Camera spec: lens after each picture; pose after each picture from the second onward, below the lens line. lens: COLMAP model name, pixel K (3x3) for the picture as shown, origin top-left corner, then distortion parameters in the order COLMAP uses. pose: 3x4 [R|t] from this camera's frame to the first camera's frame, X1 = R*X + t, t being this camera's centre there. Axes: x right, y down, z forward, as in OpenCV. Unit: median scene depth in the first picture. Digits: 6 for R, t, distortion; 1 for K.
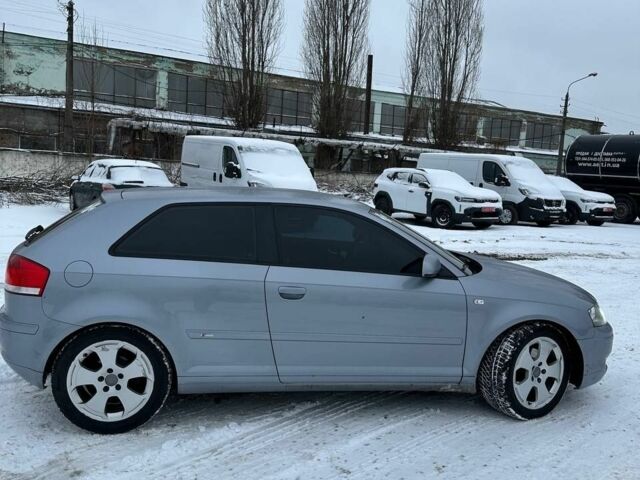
lens RADIAL K [[595.6, 0, 320.0], [0, 595.6, 240.0], [0, 0, 1]] dist [-0.009139, -0.032227]
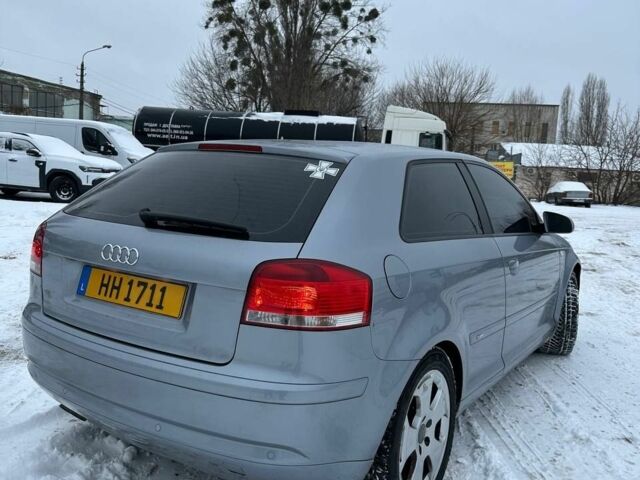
lens RADIAL K [[595.6, 0, 320.0], [0, 595.6, 240.0], [0, 0, 1]] dist [-0.009139, -0.032227]
pose [[0.666021, -0.090199, 0.740459, -0.169036], [0.056844, 0.995913, 0.070188, -0.004722], [-0.743764, -0.004656, 0.668427, 0.124616]]
